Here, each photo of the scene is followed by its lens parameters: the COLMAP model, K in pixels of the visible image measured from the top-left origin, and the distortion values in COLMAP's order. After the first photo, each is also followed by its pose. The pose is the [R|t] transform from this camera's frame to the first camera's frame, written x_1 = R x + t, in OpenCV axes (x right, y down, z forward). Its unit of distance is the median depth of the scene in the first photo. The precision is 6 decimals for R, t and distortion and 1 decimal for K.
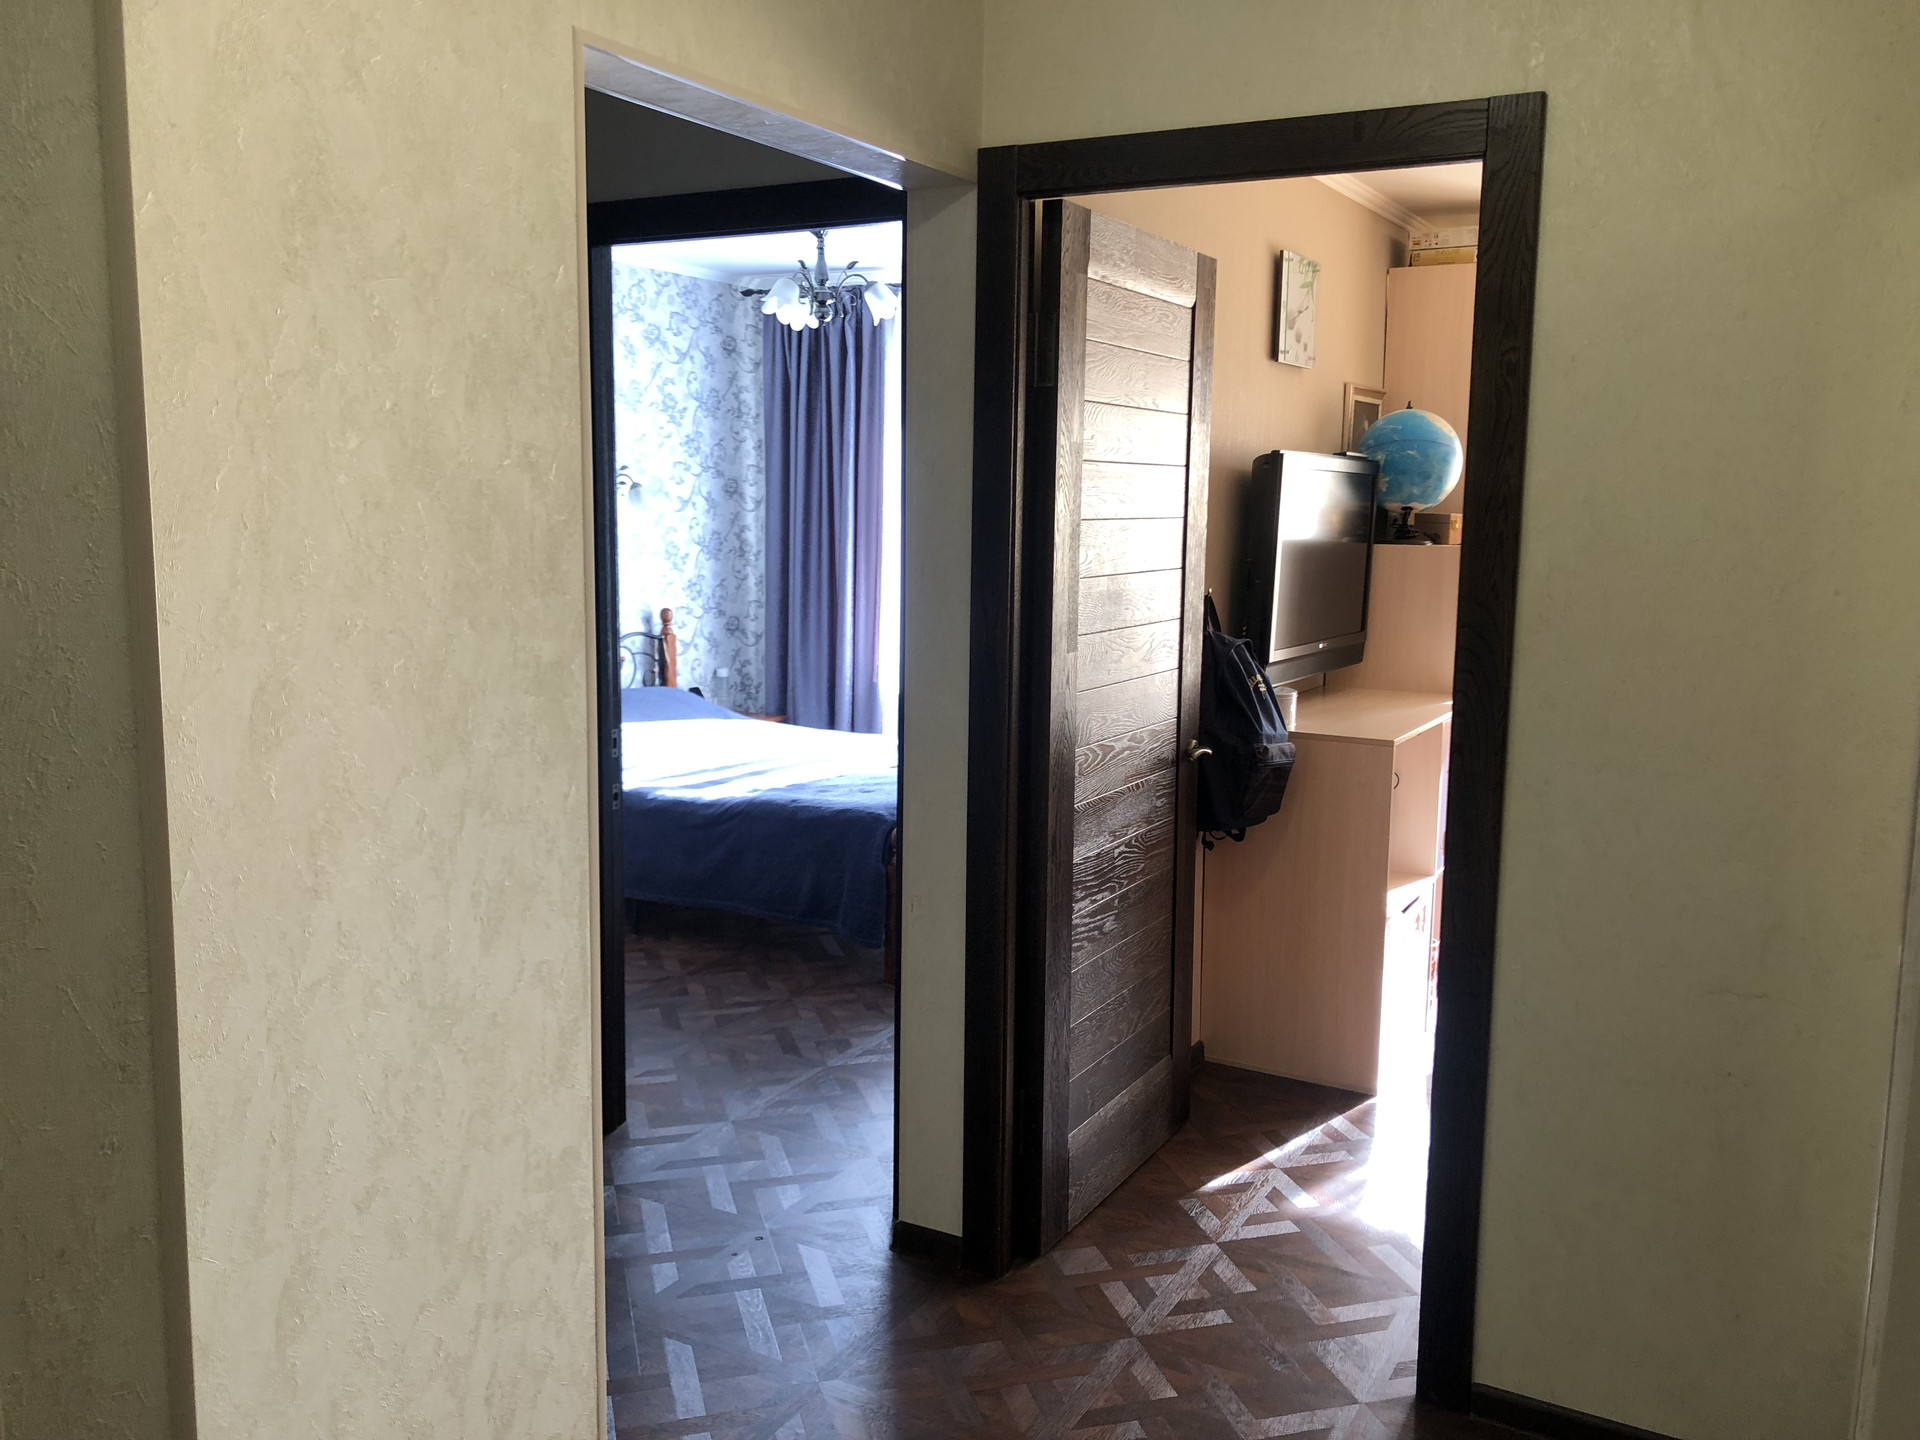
lens RADIAL K [[1585.9, 0, 960.0], [0, 1585.9, 720.0], [0, 0, 1]] dist [-0.016857, -0.002782]
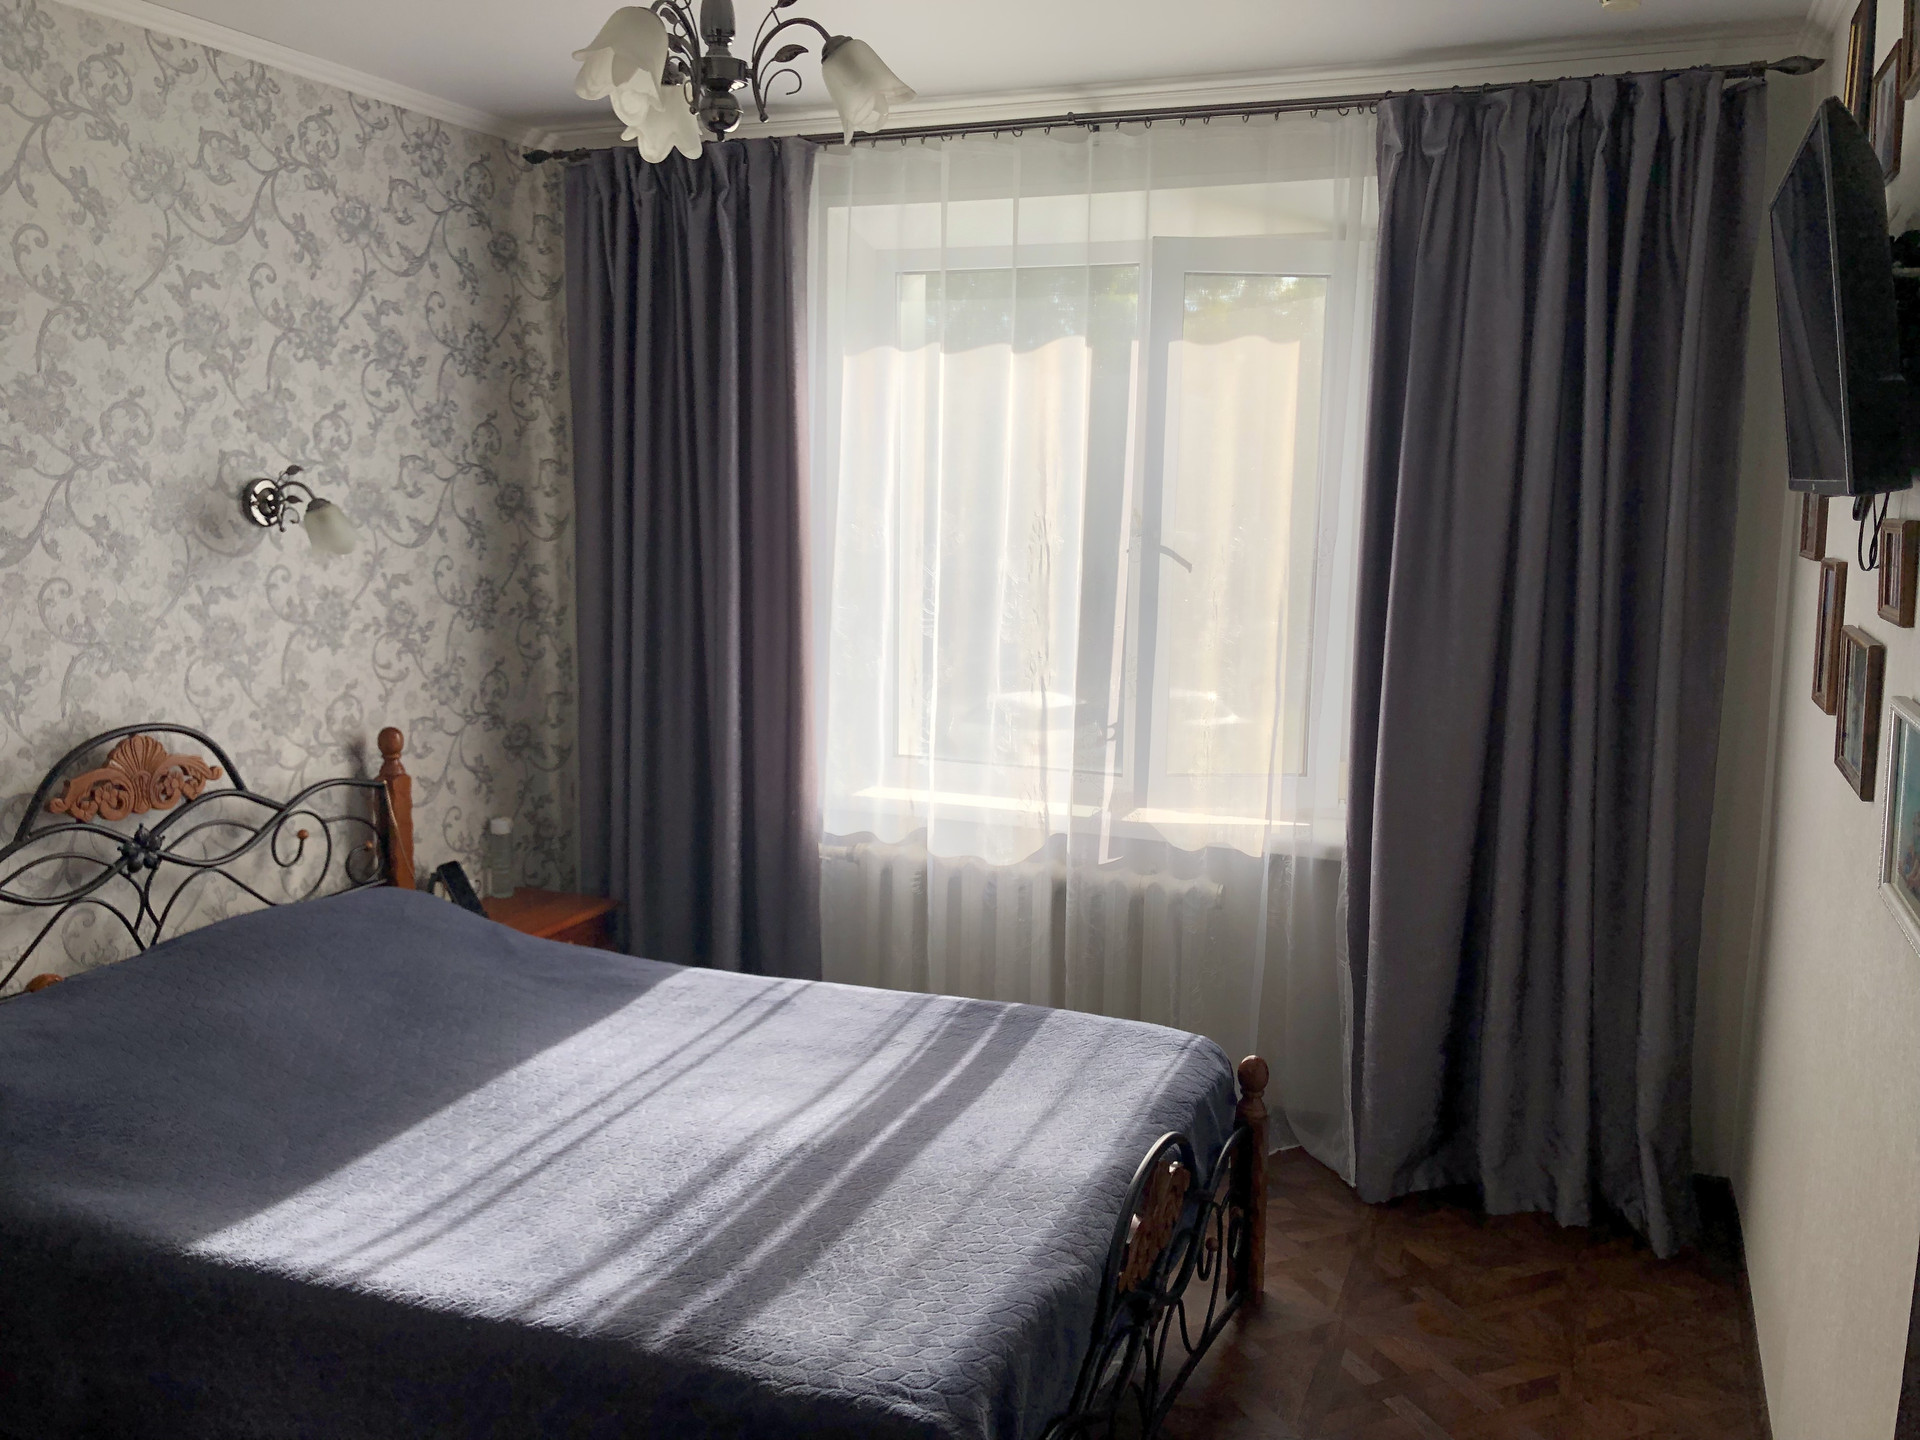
lens RADIAL K [[1585.9, 0, 960.0], [0, 1585.9, 720.0], [0, 0, 1]] dist [-0.016857, -0.002782]
pose [[0.992504, -0.013377, 0.121478, -0.055670], [0.011459, 0.999799, 0.016477, -0.076784], [-0.121674, -0.014961, 0.992457, 0.423259]]
